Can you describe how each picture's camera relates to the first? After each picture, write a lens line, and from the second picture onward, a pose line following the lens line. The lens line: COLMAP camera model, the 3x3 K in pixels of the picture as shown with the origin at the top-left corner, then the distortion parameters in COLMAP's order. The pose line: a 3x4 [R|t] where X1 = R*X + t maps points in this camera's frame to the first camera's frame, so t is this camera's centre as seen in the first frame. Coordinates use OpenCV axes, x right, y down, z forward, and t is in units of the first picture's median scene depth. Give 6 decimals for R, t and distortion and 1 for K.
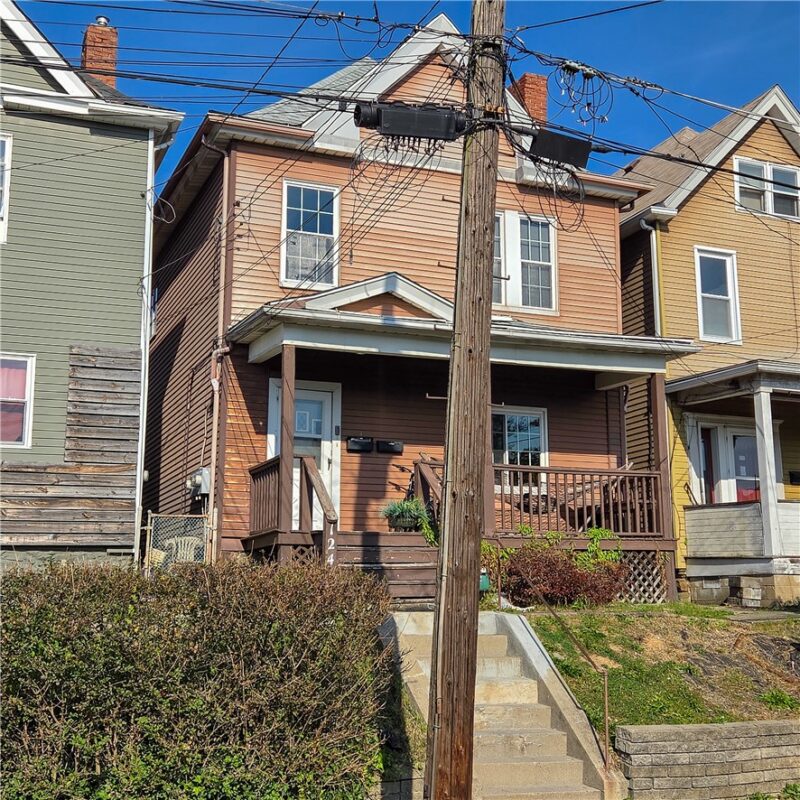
lens RADIAL K [[1111.8, 0, 435.5], [0, 1111.8, 374.6], [0, 0, 1]] dist [0.064384, 0.000000]
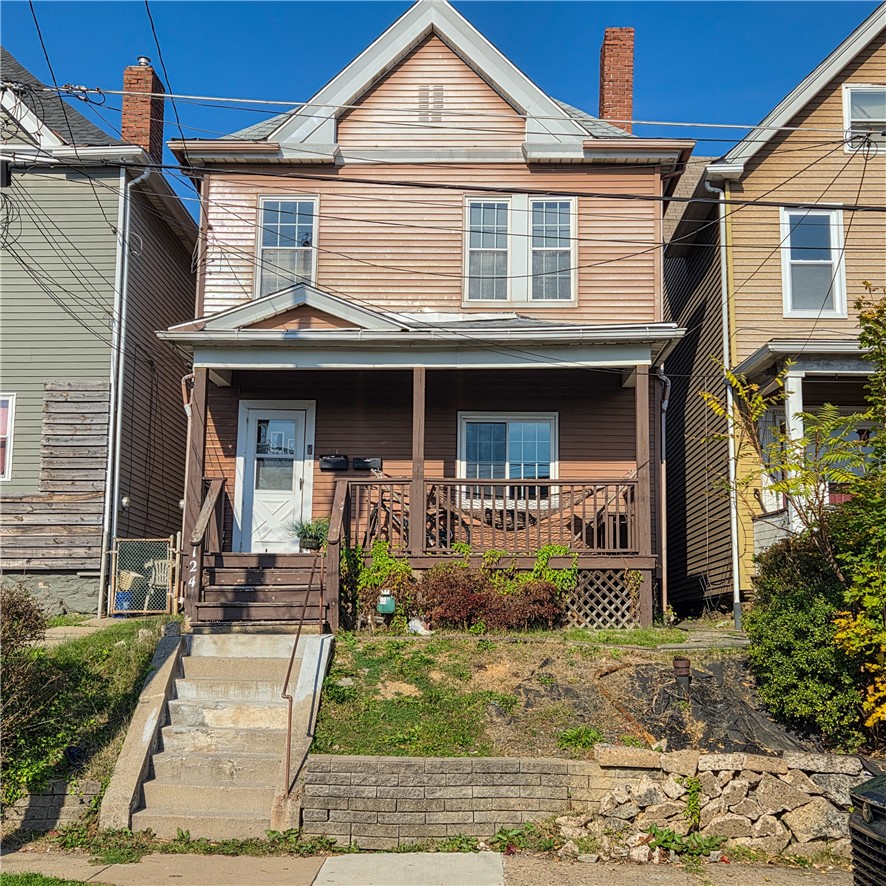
lens RADIAL K [[1231.3, 0, 471.0], [0, 1231.3, 420.0], [0, 0, 1]] dist [0.064384, 0.000000]
pose [[0.913544, -0.056827, -0.402750, 0.479973], [0.069664, 0.997421, 0.017282, 0.016082], [0.400730, -0.043845, 0.915147, 0.074486]]
